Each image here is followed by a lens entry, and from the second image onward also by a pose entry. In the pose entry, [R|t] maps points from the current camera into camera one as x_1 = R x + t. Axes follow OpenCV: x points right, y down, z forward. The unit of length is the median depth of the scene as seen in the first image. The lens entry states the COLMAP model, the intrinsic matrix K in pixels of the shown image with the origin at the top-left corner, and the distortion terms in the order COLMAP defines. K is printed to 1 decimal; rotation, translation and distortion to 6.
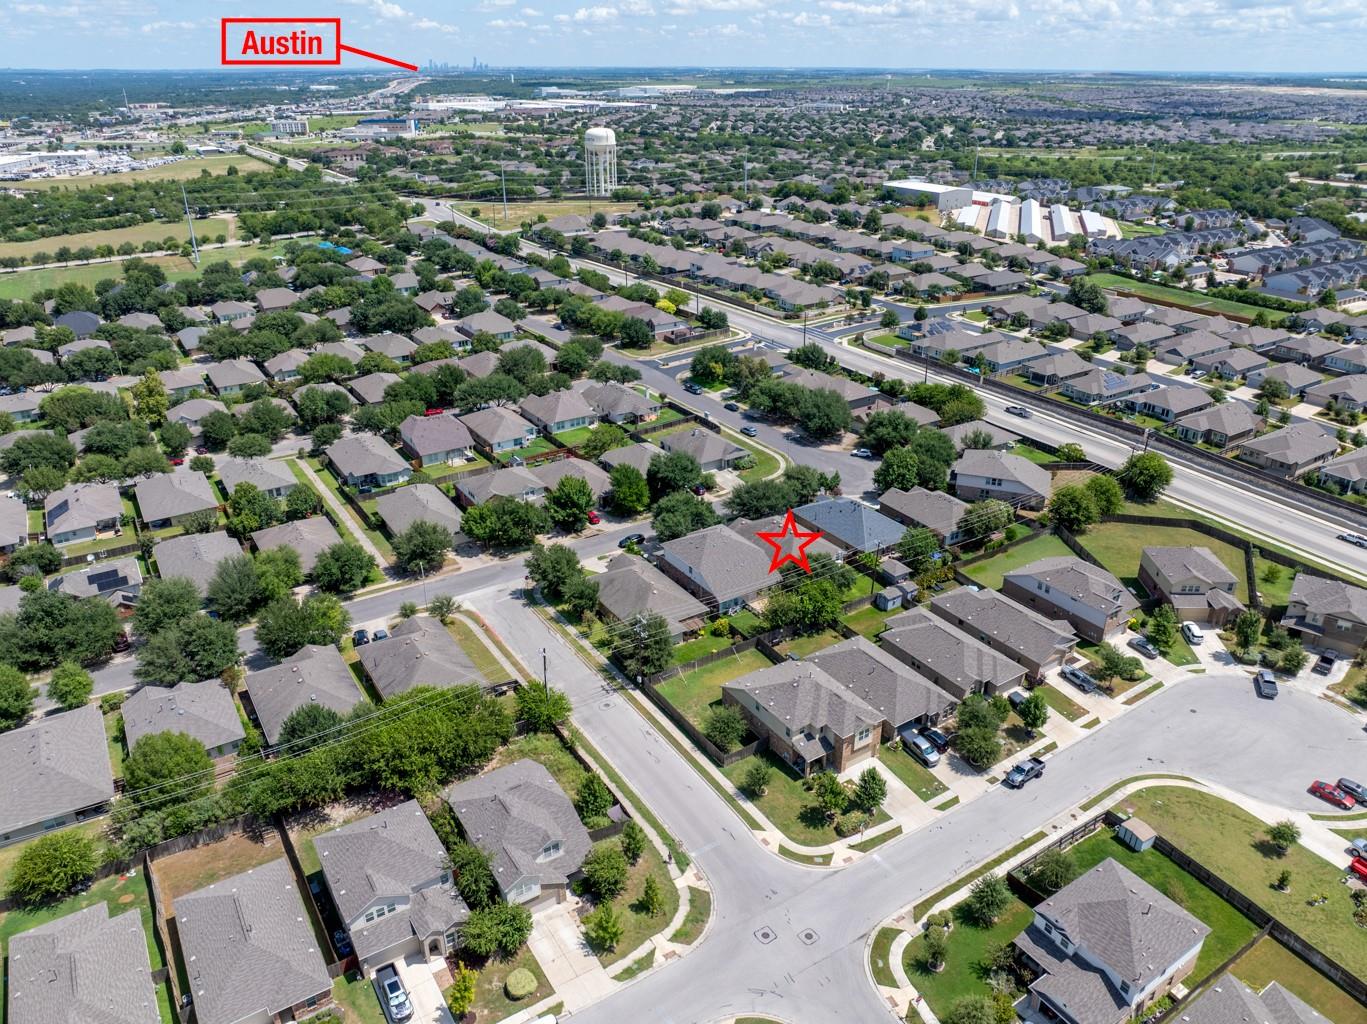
lens RADIAL K [[955.8, 0, 682.1], [0, 955.8, 494.4], [0, 0, 1]] dist [-0.035104, -0.000130]
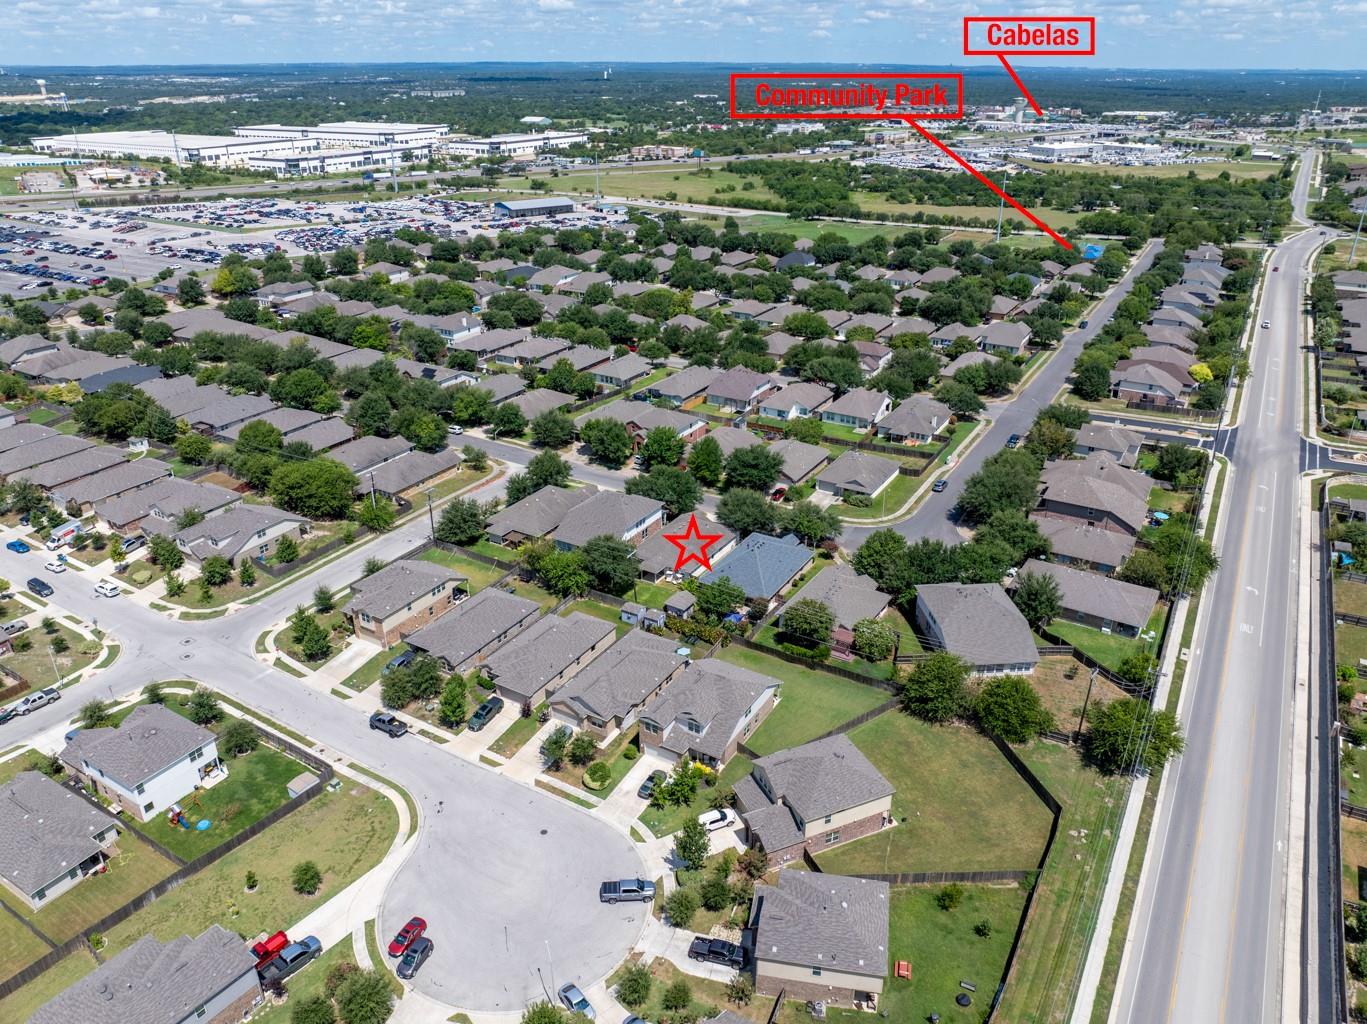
lens RADIAL K [[957.8, 0, 689.9], [0, 957.8, 510.1], [0, 0, 1]] dist [-0.053931, 0.029057]
pose [[0.441955, 0.383256, -0.811043, 0.804924], [-0.371701, 0.901105, 0.223266, -0.182731], [0.816403, 0.202792, 0.540704, 0.401448]]
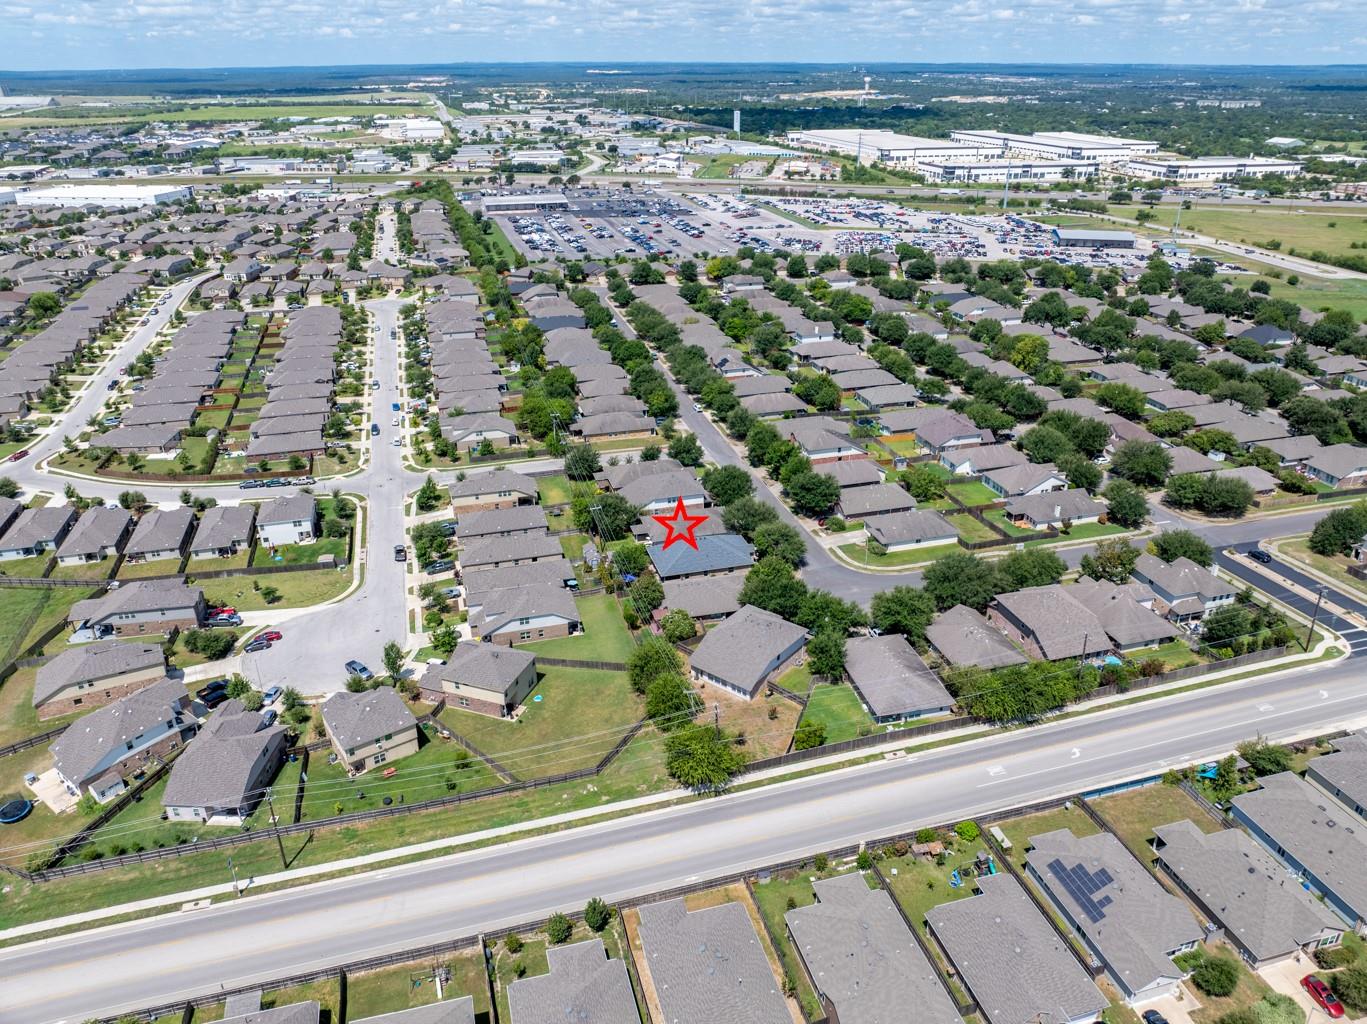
lens RADIAL K [[957.8, 0, 689.9], [0, 957.8, 510.1], [0, 0, 1]] dist [-0.053931, 0.029057]
pose [[-0.293308, 0.408018, -0.864576, 1.034556], [-0.392838, 0.773037, 0.498088, -0.516576], [0.871579, 0.485731, -0.066453, 0.955714]]
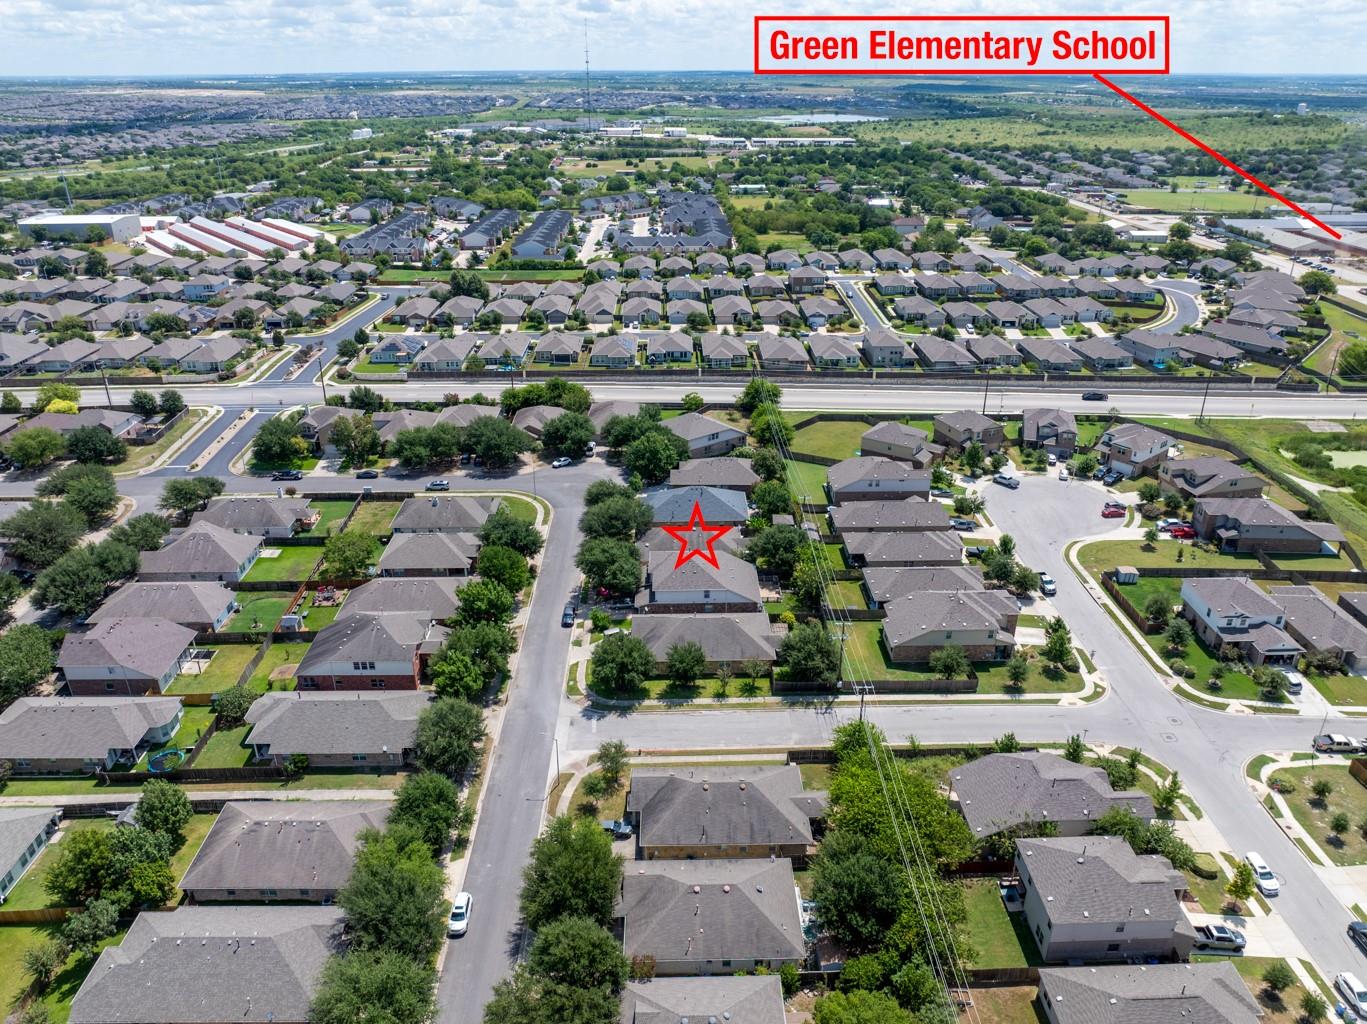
lens RADIAL K [[957.8, 0, 689.9], [0, 957.8, 510.1], [0, 0, 1]] dist [-0.053931, 0.029057]
pose [[0.529631, -0.358698, 0.768653, -0.583364], [0.350877, 0.917668, 0.186470, -0.152074], [-0.772255, 0.170942, 0.611884, 0.331883]]
